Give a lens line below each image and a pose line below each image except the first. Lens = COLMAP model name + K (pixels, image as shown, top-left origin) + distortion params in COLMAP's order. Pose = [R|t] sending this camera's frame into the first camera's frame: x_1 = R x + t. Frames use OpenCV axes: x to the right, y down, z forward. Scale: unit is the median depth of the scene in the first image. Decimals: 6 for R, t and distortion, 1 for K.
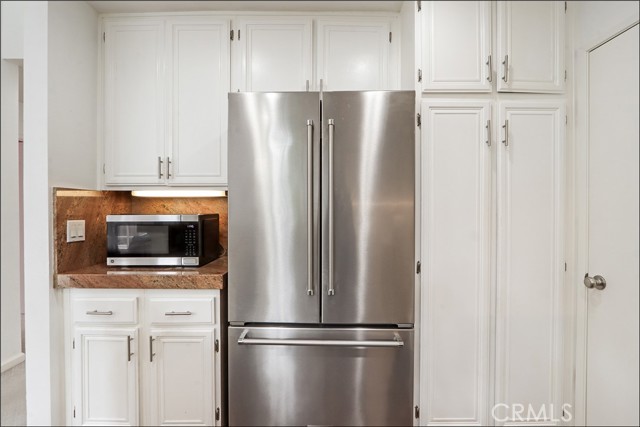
lens RADIAL K [[294.6, 0, 320.6], [0, 294.6, 211.2], [0, 0, 1]] dist [-0.020698, 0.002569]
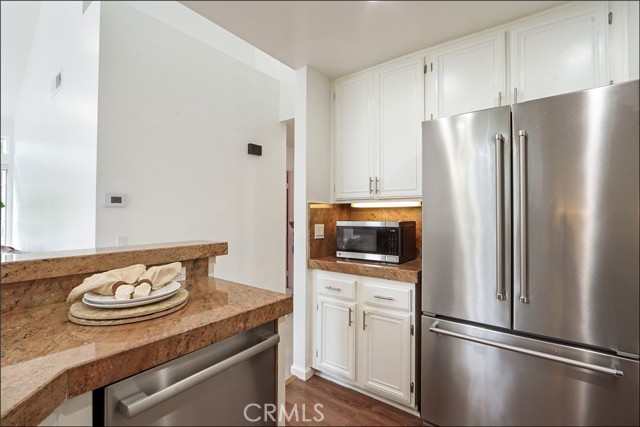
lens RADIAL K [[294.6, 0, 320.9], [0, 294.6, 212.5], [0, 0, 1]] dist [-0.020698, 0.002569]
pose [[0.795264, -0.005038, -0.606242, 0.081988], [-0.008266, 0.999782, -0.019153, -0.000261], [0.606207, 0.020243, 0.795049, -0.202629]]
